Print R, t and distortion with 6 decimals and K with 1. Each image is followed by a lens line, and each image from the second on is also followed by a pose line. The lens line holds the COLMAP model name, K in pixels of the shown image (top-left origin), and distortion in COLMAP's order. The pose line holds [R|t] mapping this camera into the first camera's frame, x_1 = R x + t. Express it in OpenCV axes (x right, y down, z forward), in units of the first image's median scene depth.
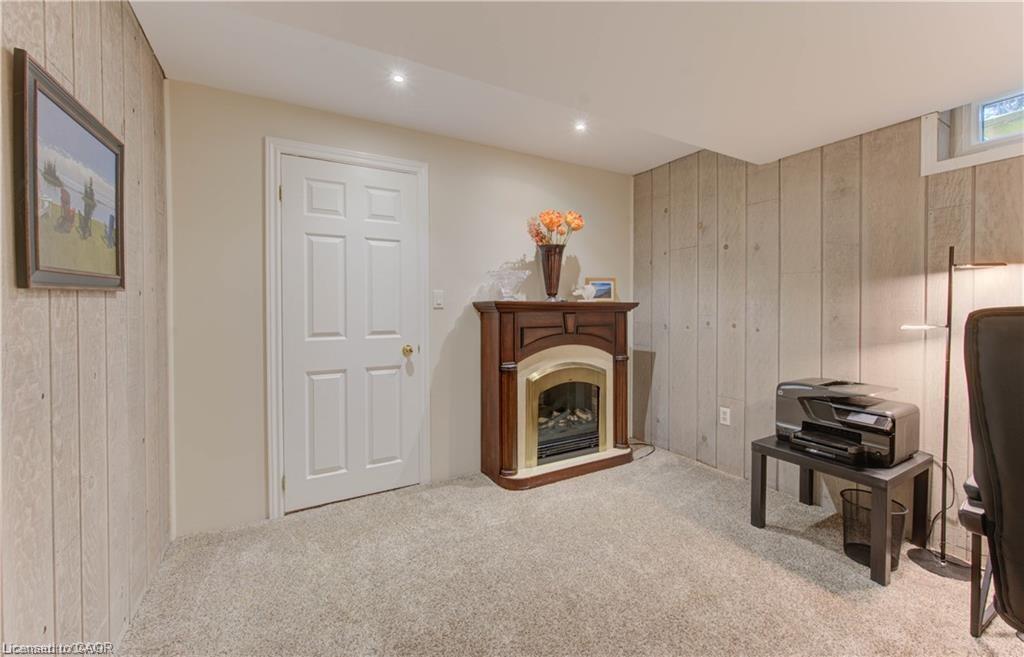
lens RADIAL K [[393.6, 0, 499.6], [0, 393.6, 315.8], [0, 0, 1]] dist [-0.001761, -0.000366]
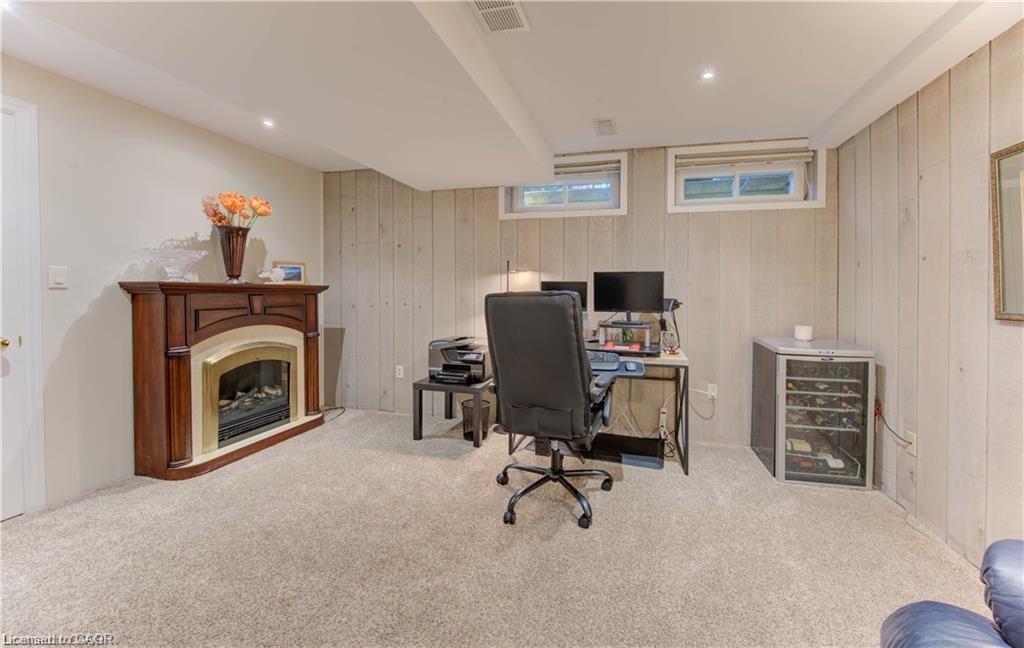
lens RADIAL K [[385.2, 0, 554.5], [0, 385.2, 299.4], [0, 0, 1]] dist [-0.003747, -0.000580]
pose [[0.648872, -0.007707, 0.760859, -0.090333], [0.002668, 0.999966, 0.007854, -0.000558], [-0.760893, -0.003066, 0.648870, -0.282611]]
